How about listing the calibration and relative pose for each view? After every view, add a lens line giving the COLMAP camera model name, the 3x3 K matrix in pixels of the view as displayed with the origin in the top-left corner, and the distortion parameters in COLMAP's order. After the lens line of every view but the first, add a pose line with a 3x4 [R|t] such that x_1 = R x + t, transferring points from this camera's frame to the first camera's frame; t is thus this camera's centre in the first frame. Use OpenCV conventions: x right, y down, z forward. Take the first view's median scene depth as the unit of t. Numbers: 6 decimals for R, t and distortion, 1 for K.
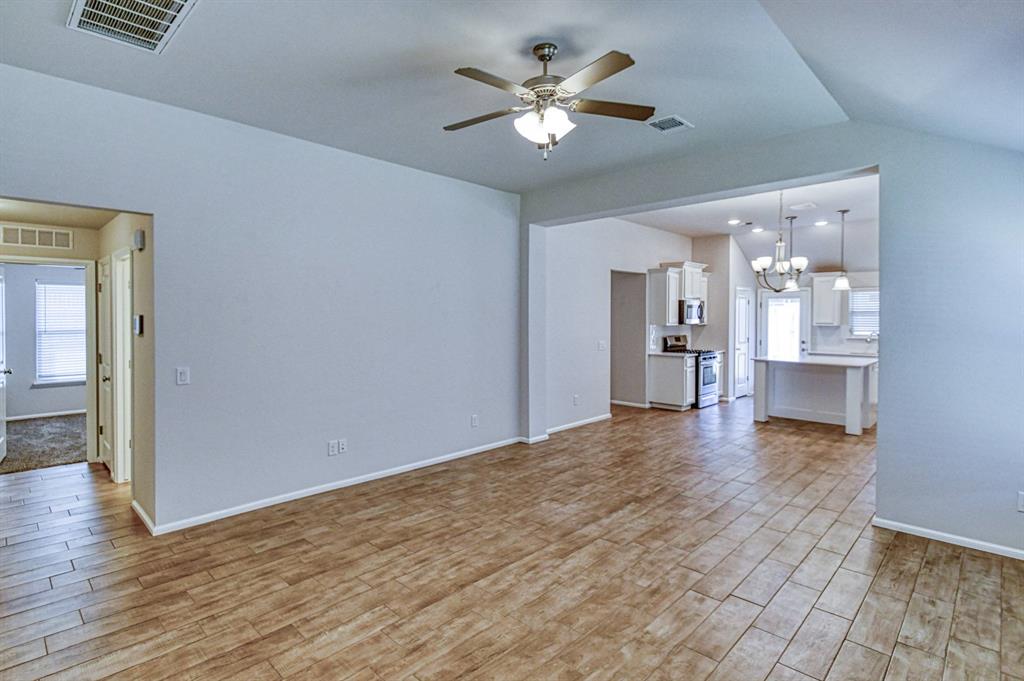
lens RADIAL K [[506.5, 0, 498.1], [0, 506.5, 323.2], [0, 0, 1]] dist [0.002638, 0.000532]
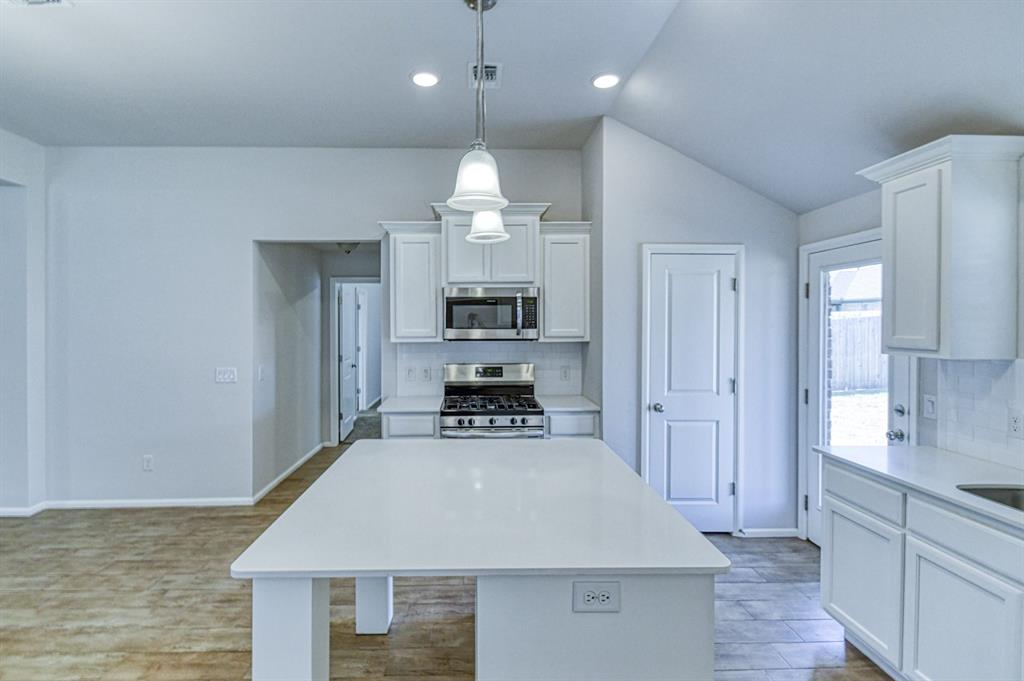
lens RADIAL K [[486.3, 0, 499.9], [0, 486.3, 326.6], [0, 0, 1]] dist [0.016110, -0.011254]
pose [[0.727896, 0.005542, -0.685665, 0.662962], [-0.008737, 0.999961, -0.001193, -0.009258], [0.685632, 0.006859, 0.727916, 0.669590]]
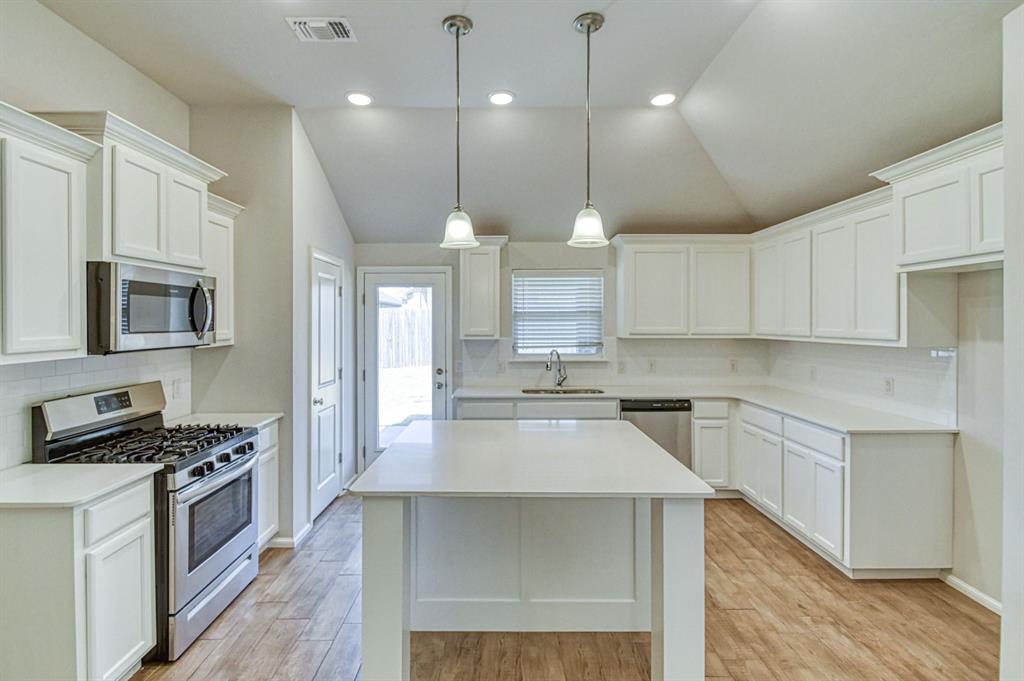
lens RADIAL K [[481.5, 0, 491.9], [0, 481.5, 320.7], [0, 0, 1]] dist [0.014743, 0.000049]
pose [[0.723999, -0.002080, 0.689798, 0.315298], [0.013081, 0.999857, -0.010715, -0.008956], [-0.689677, 0.016781, 0.723923, 0.636381]]
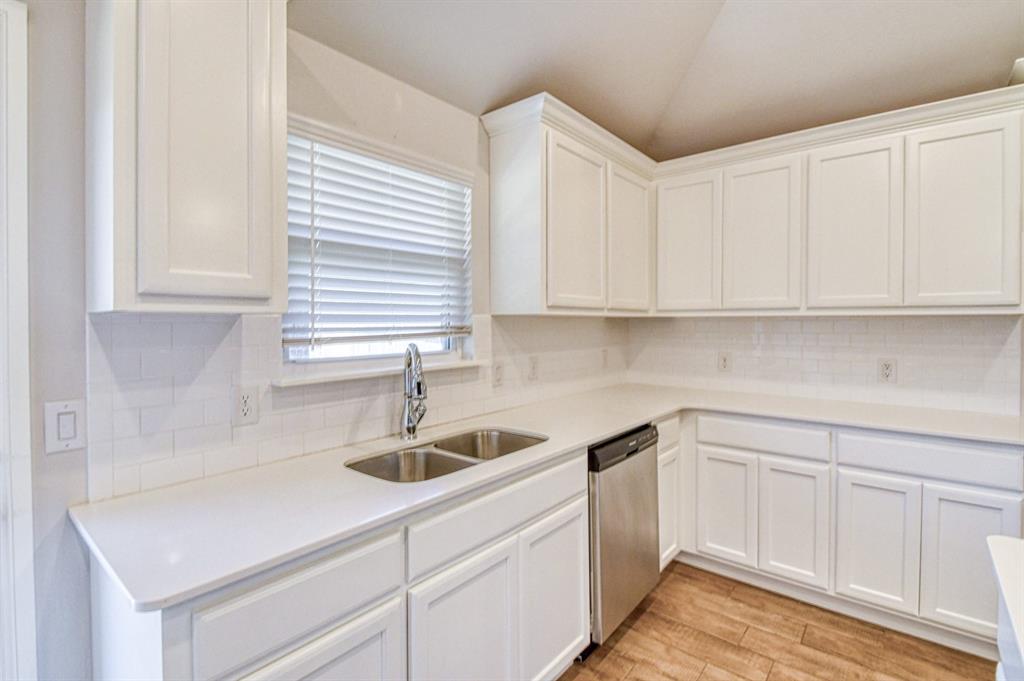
lens RADIAL K [[486.3, 0, 499.9], [0, 486.3, 326.6], [0, 0, 1]] dist [0.016110, -0.011254]
pose [[-0.075892, -0.014002, 0.997018, 0.511888], [0.012084, 0.999815, 0.014962, 0.007345], [-0.997043, 0.013184, -0.075709, 0.937347]]
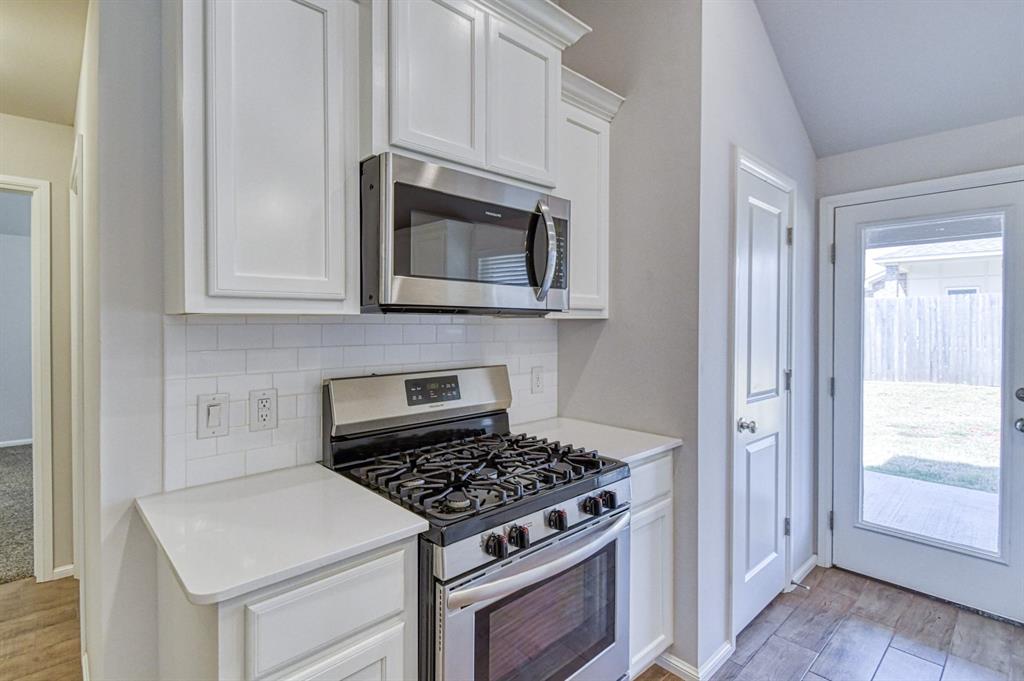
lens RADIAL K [[486.3, 0, 499.9], [0, 486.3, 326.6], [0, 0, 1]] dist [0.016110, -0.011254]
pose [[0.998488, 0.003090, -0.054876, 0.386649], [-0.003403, 0.999978, -0.005620, 0.007949], [0.054858, 0.005798, 0.998477, 0.797893]]
